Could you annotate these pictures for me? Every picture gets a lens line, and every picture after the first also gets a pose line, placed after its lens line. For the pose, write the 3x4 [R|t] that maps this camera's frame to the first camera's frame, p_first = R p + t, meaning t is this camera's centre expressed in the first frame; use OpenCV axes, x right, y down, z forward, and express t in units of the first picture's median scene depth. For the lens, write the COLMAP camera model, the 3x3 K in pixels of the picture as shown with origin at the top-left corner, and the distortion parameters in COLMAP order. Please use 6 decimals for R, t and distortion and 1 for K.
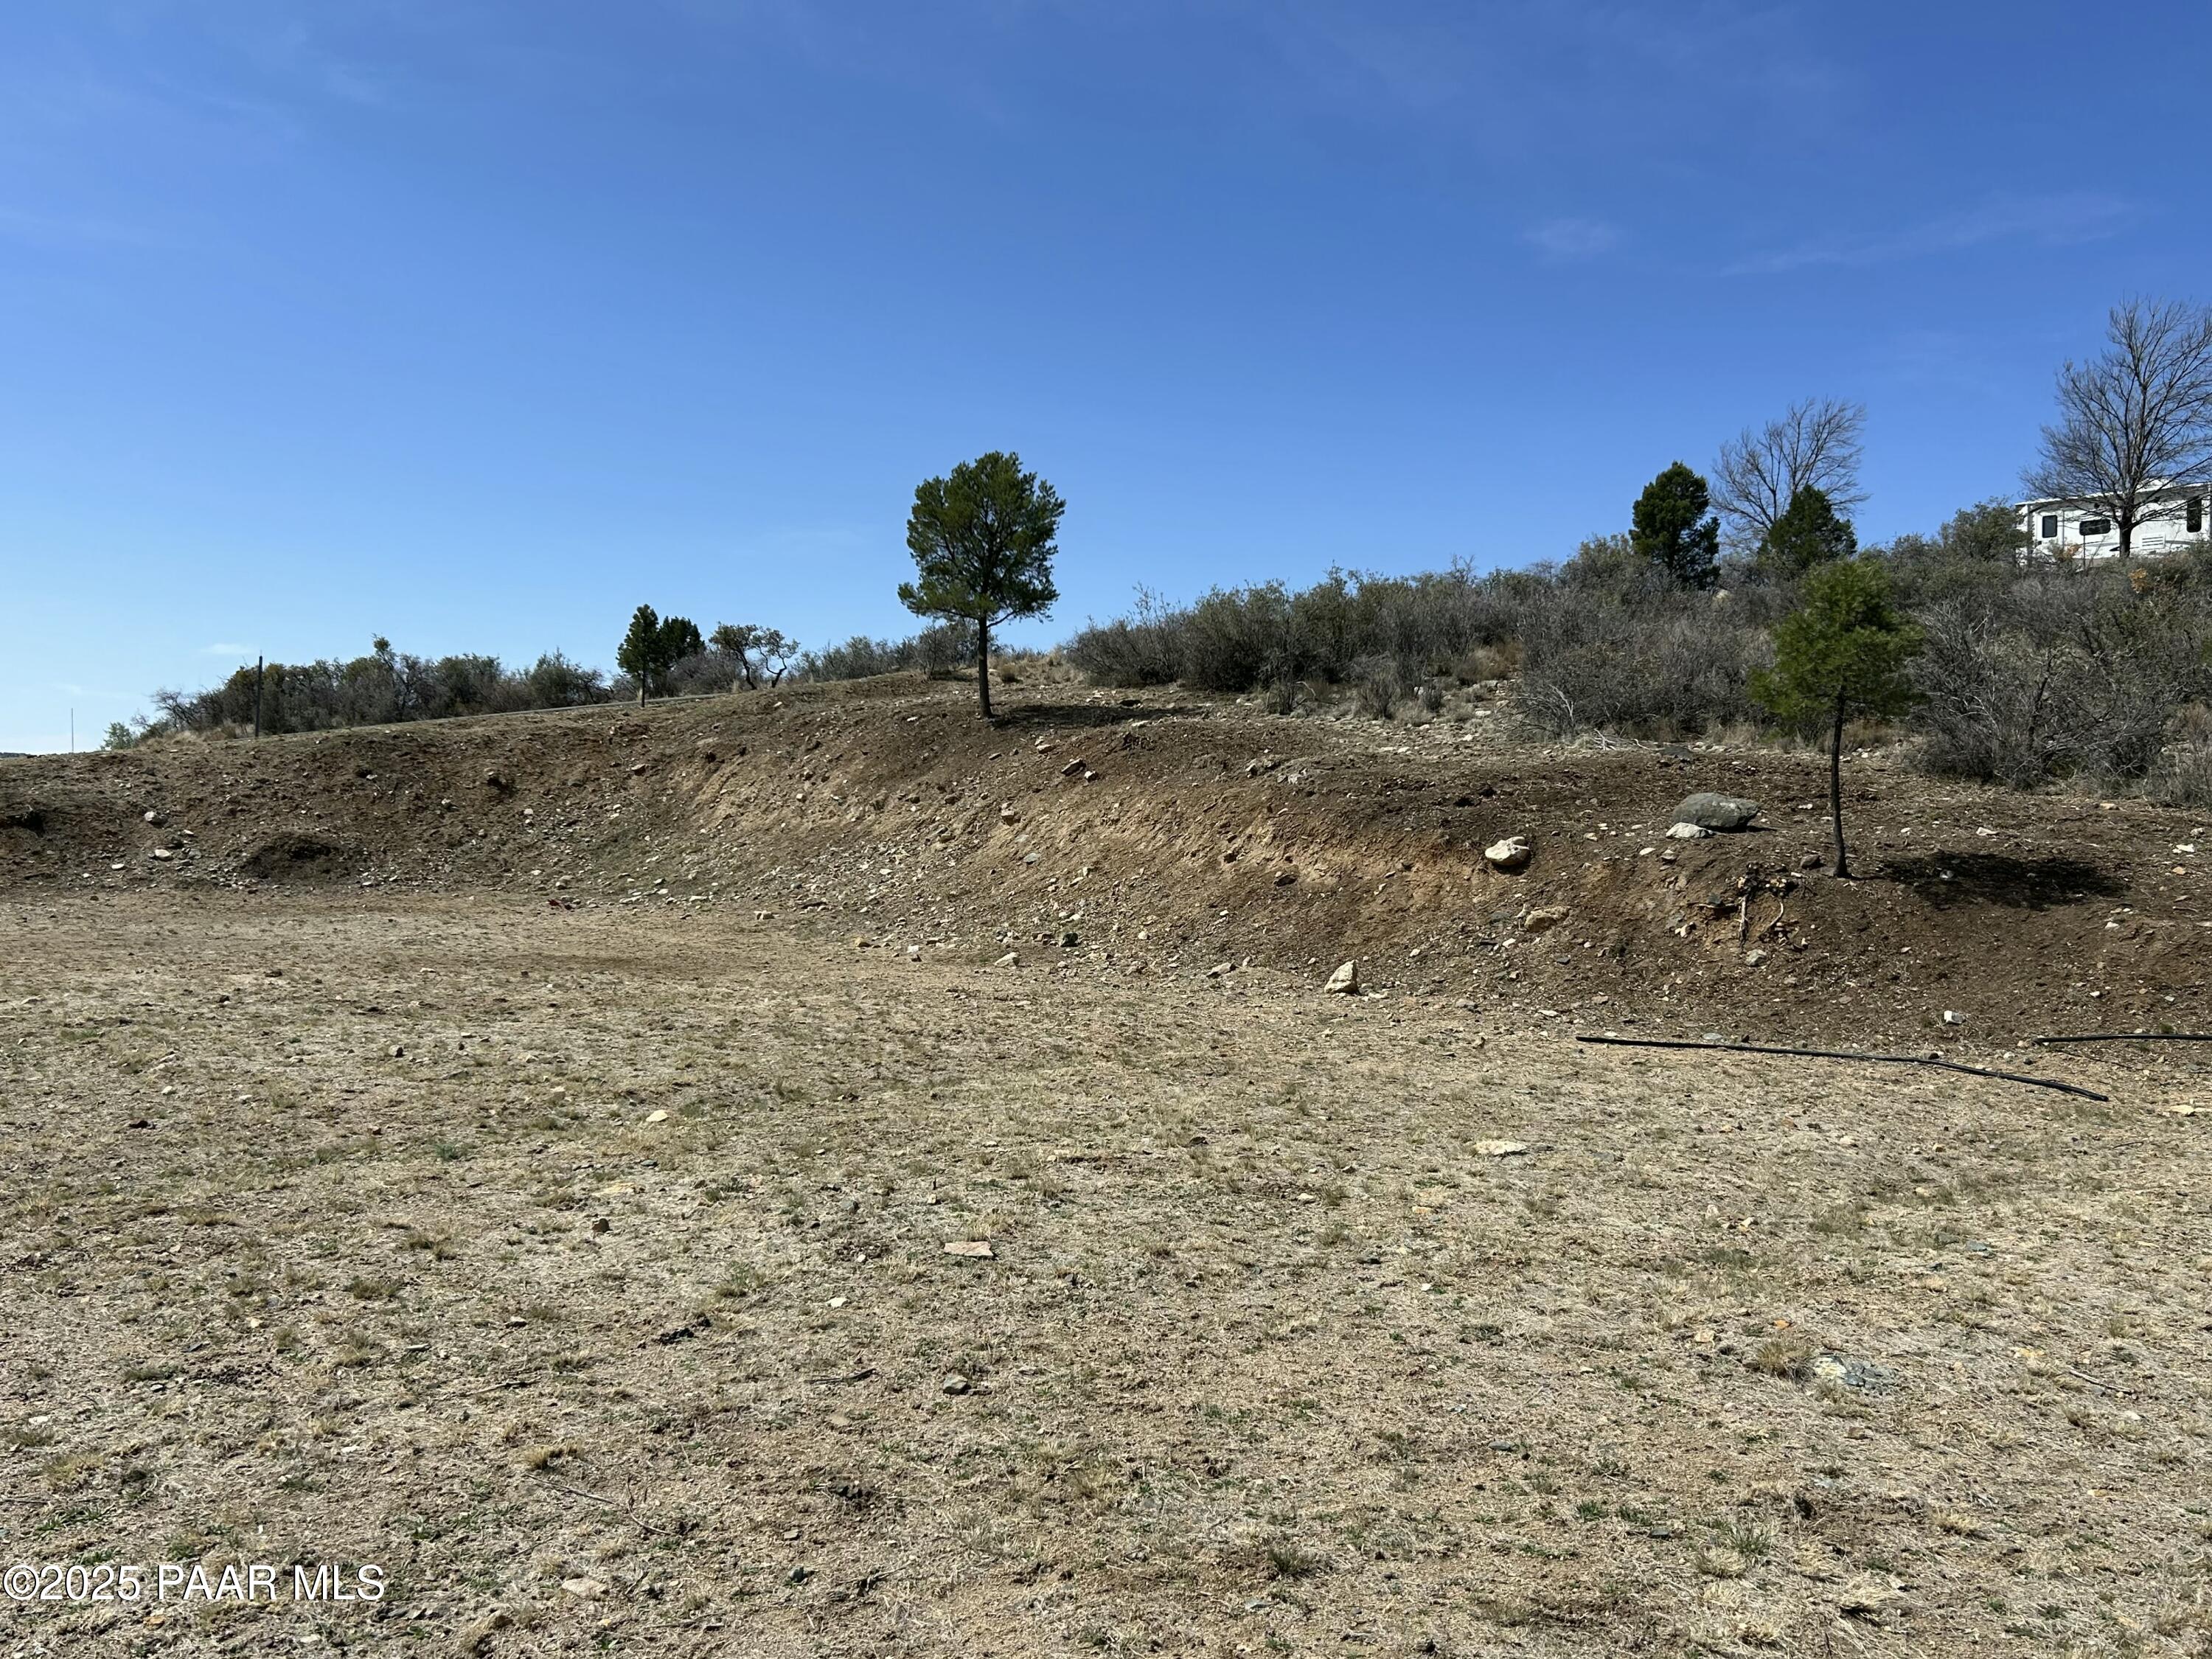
lens RADIAL K [[1829.8, 0, 1135.8], [0, 1829.8, 874.6], [0, 0, 1]] dist [0.089012, -0.105034]
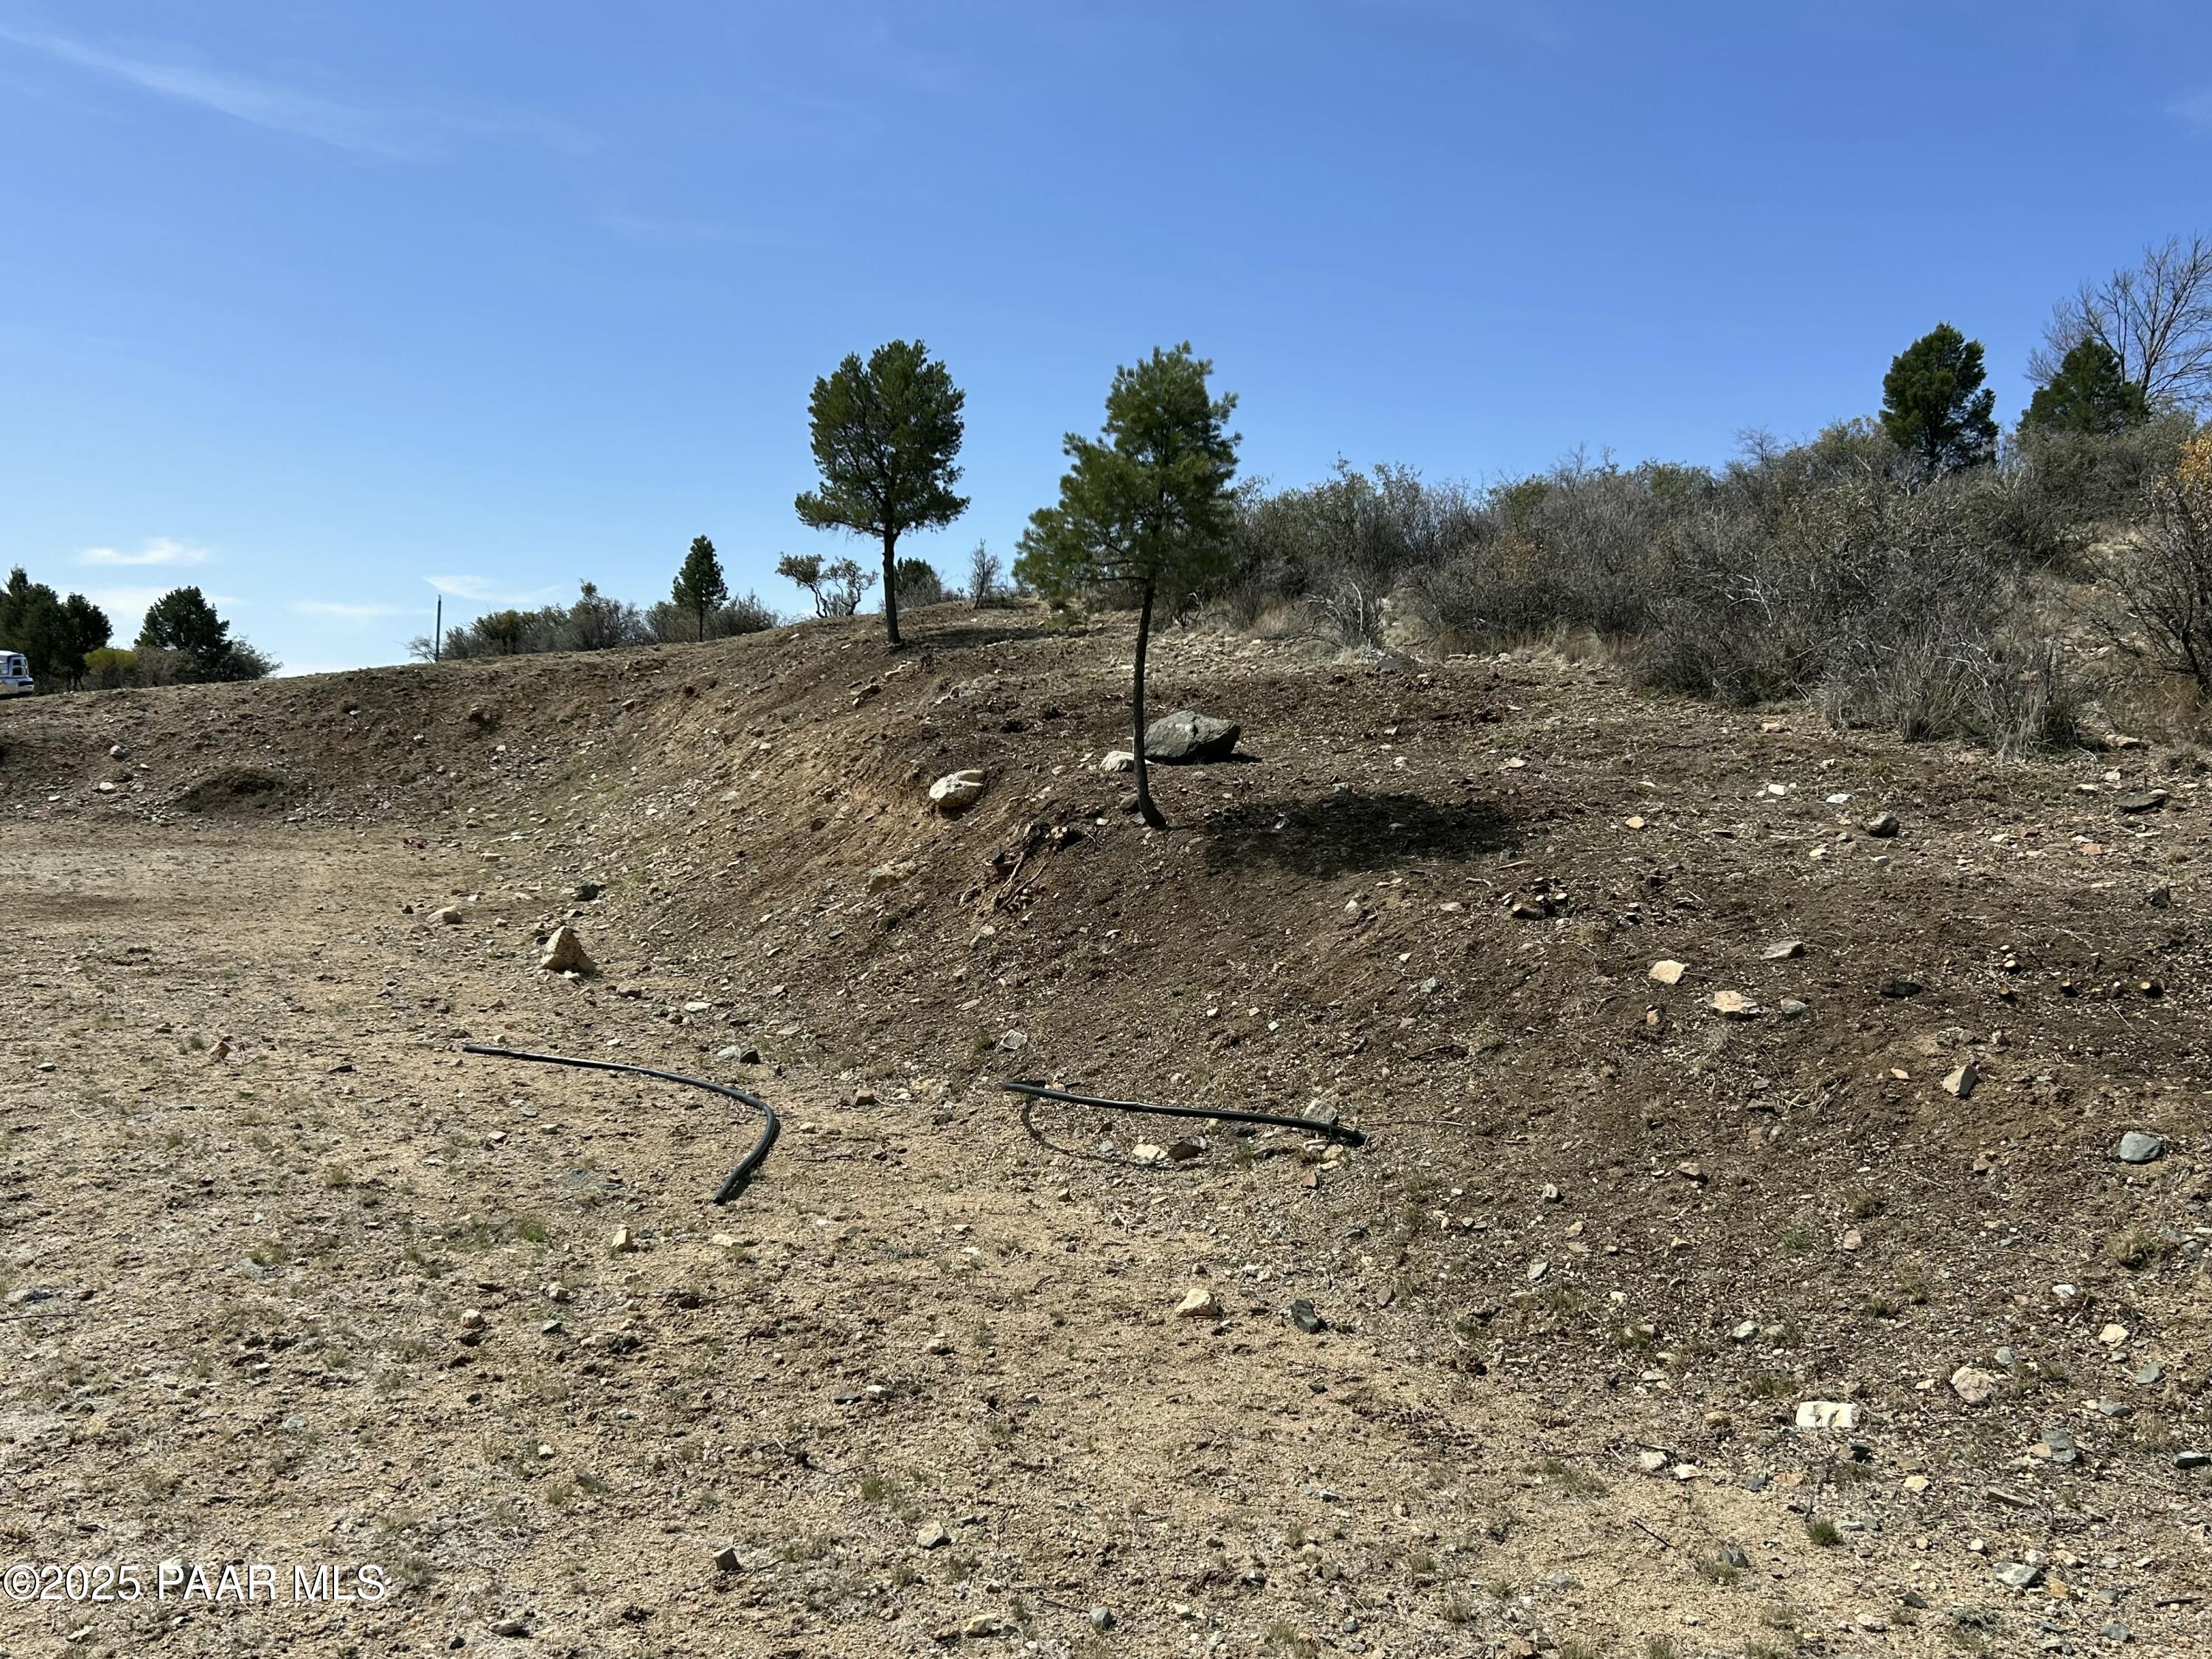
lens RADIAL K [[1829.8, 0, 1135.8], [0, 1829.8, 874.6], [0, 0, 1]] dist [0.089012, -0.105034]
pose [[0.960688, 0.021236, -0.276816, 0.257849], [-0.014051, 0.999512, 0.027914, 0.000411], [0.277274, -0.022927, 0.960517, 0.158604]]
